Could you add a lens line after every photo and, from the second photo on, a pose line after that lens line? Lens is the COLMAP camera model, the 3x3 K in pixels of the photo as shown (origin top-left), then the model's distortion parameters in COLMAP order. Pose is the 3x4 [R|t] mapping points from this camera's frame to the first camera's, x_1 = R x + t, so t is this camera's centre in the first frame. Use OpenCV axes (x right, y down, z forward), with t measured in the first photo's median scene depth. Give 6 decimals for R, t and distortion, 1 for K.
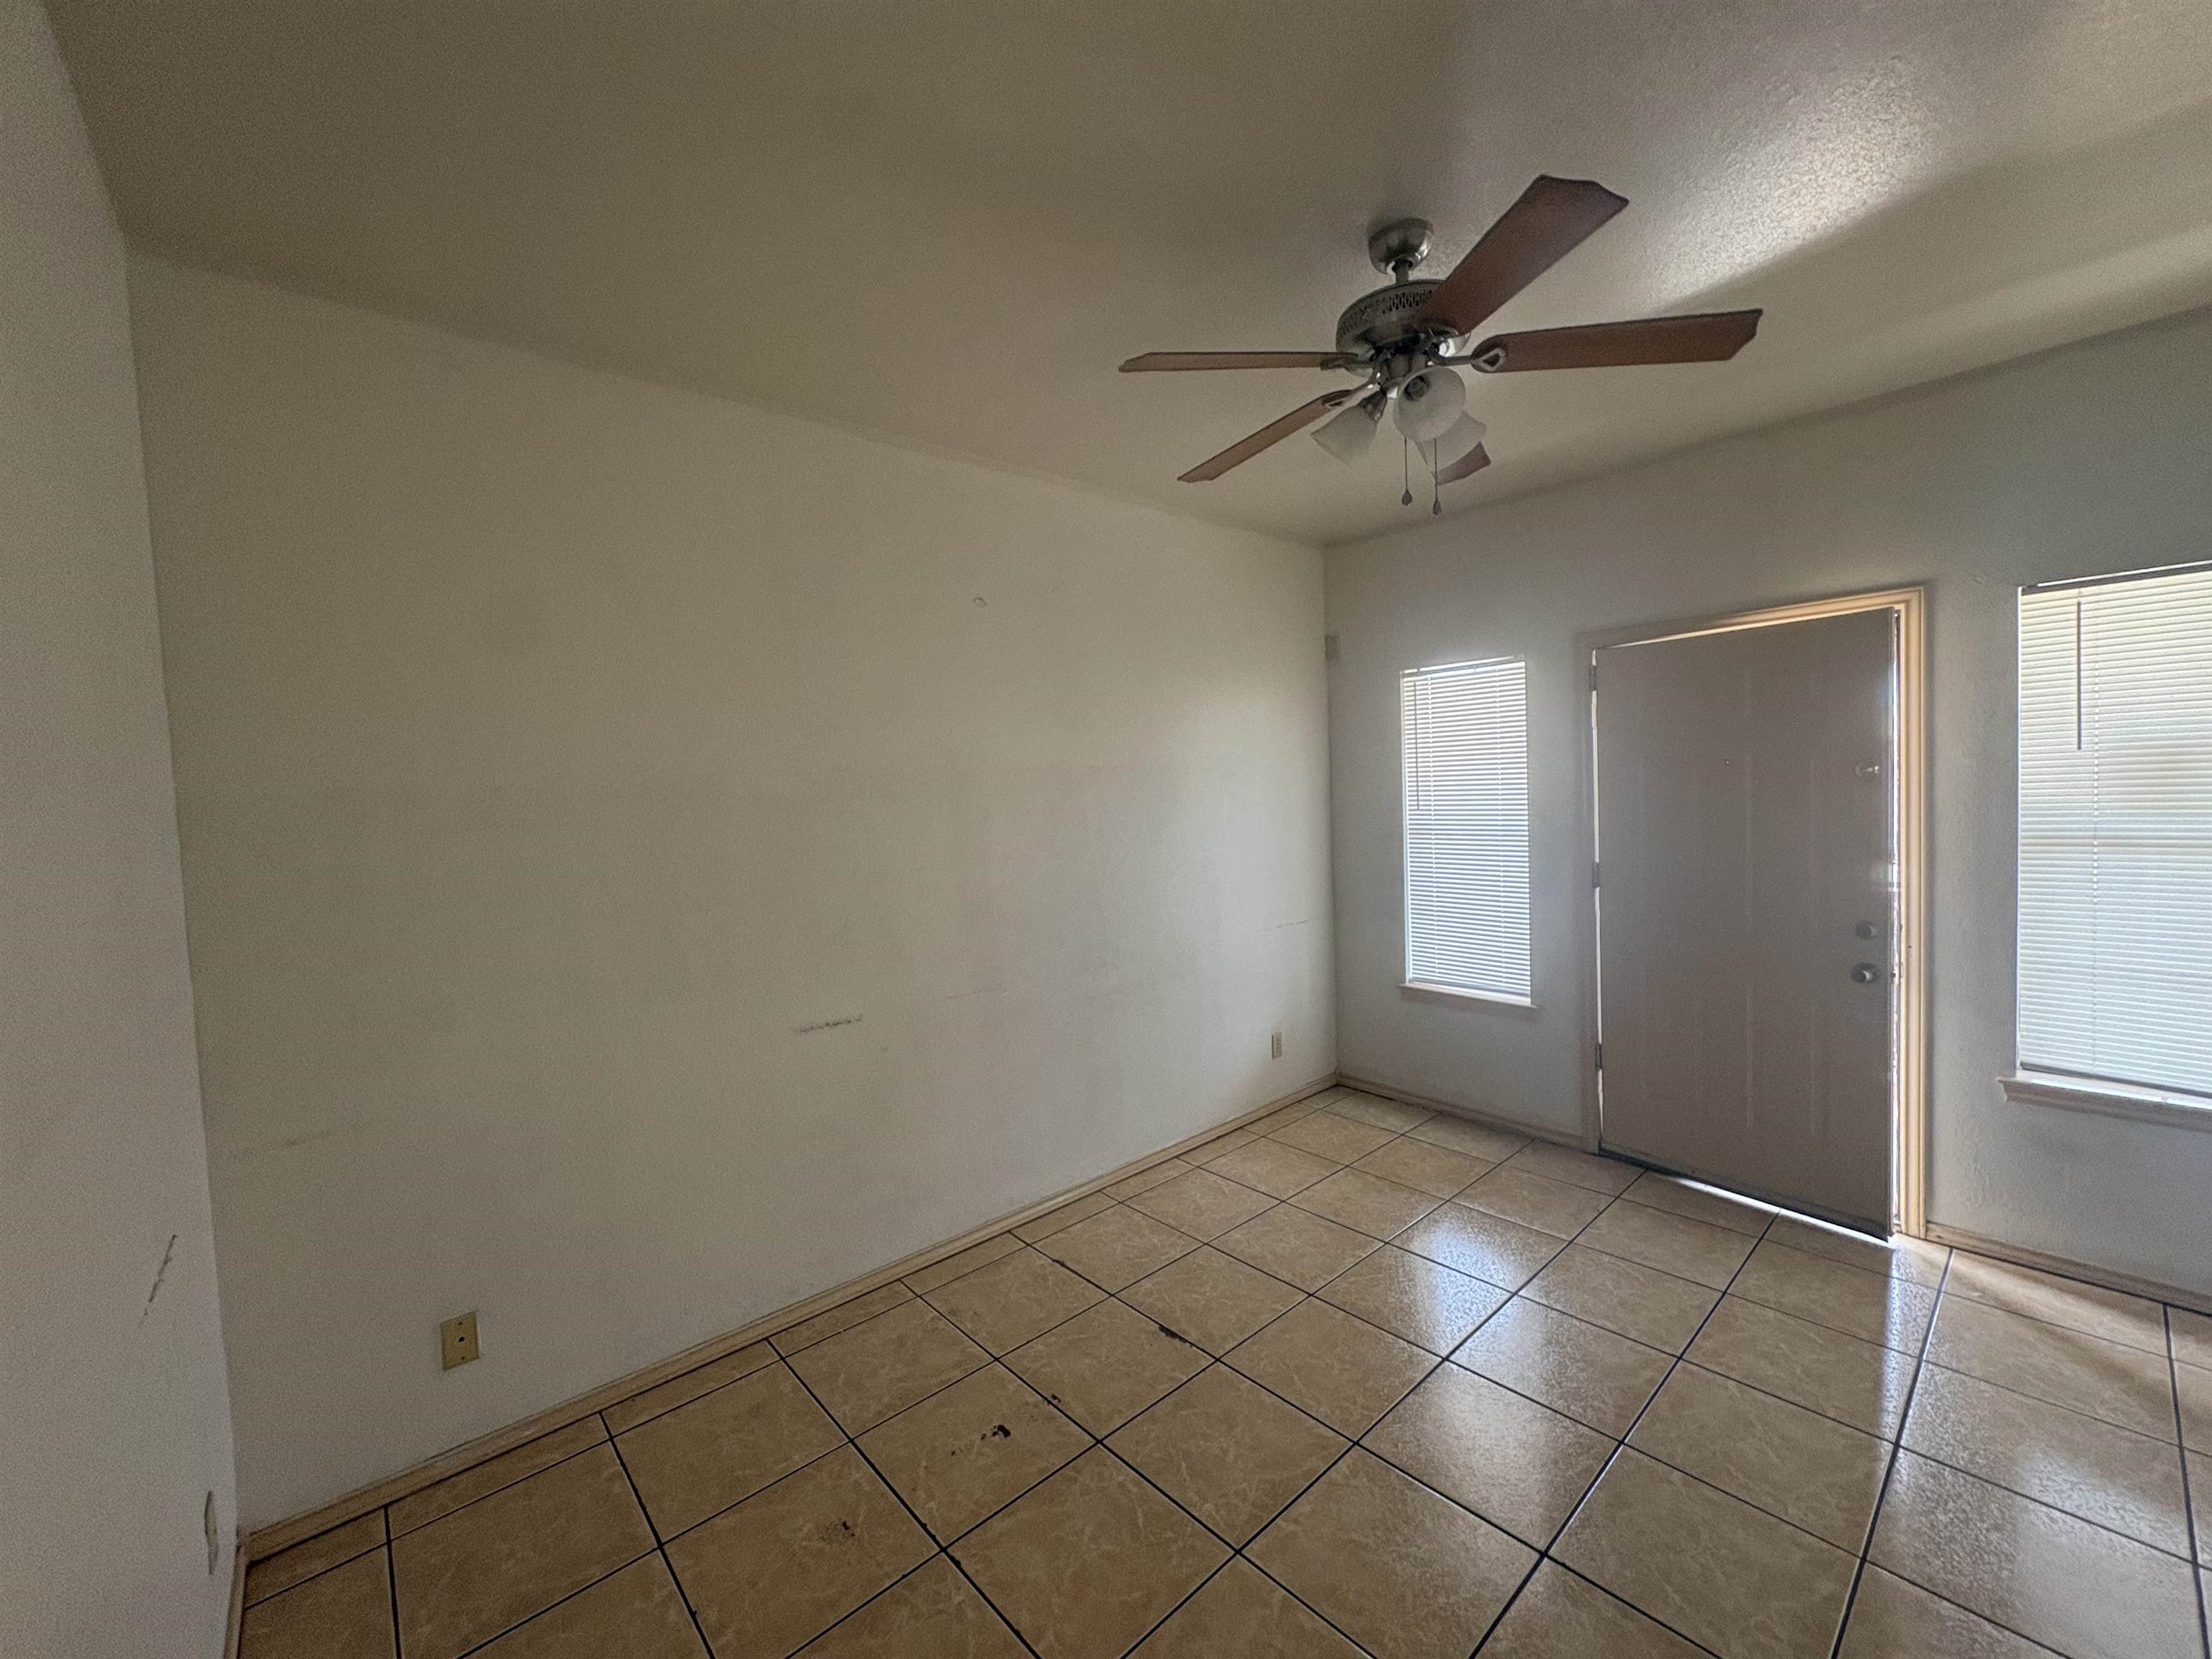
lens RADIAL K [[871.2, 0, 1110.5], [0, 871.2, 825.9], [0, 0, 1]] dist [0.002524, -0.000577]
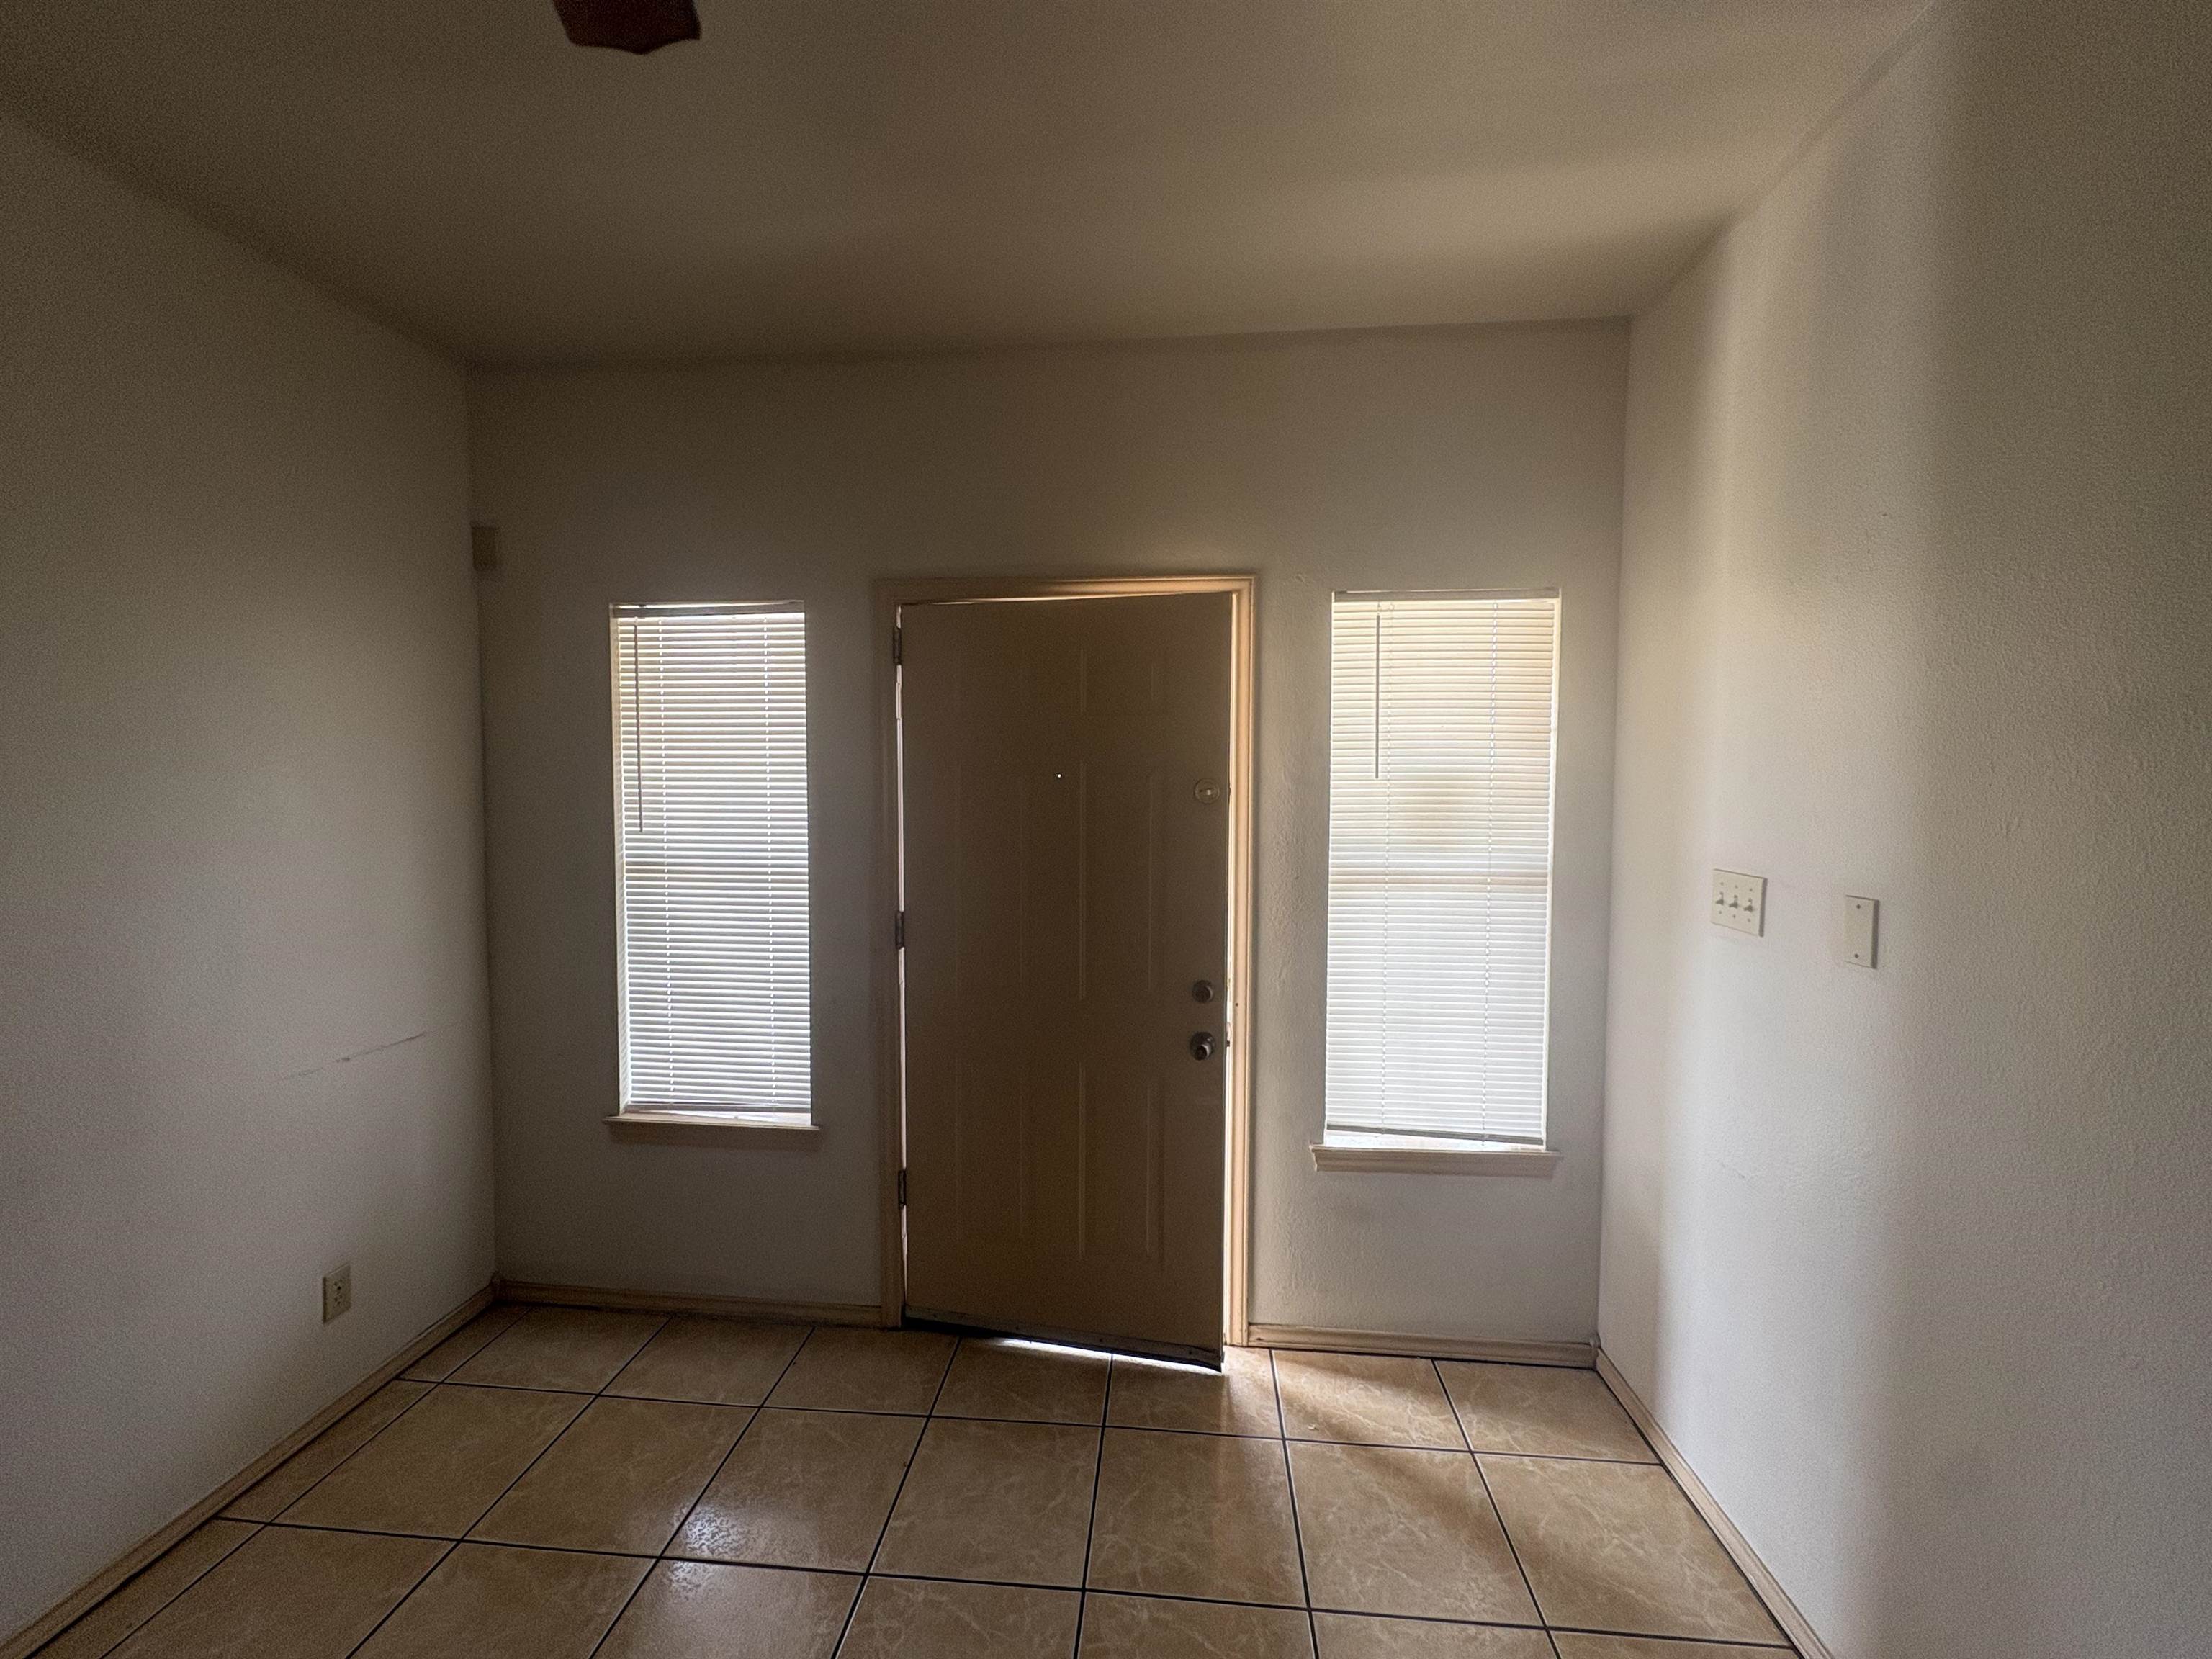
lens RADIAL K [[871.2, 0, 1103.4], [0, 871.2, 820.4], [0, 0, 1]] dist [0.002524, -0.000577]
pose [[0.726887, 0.009194, 0.686695, 0.207308], [0.000126, 0.999909, -0.013521, -0.023079], [-0.686757, 0.009915, 0.726820, 0.403856]]
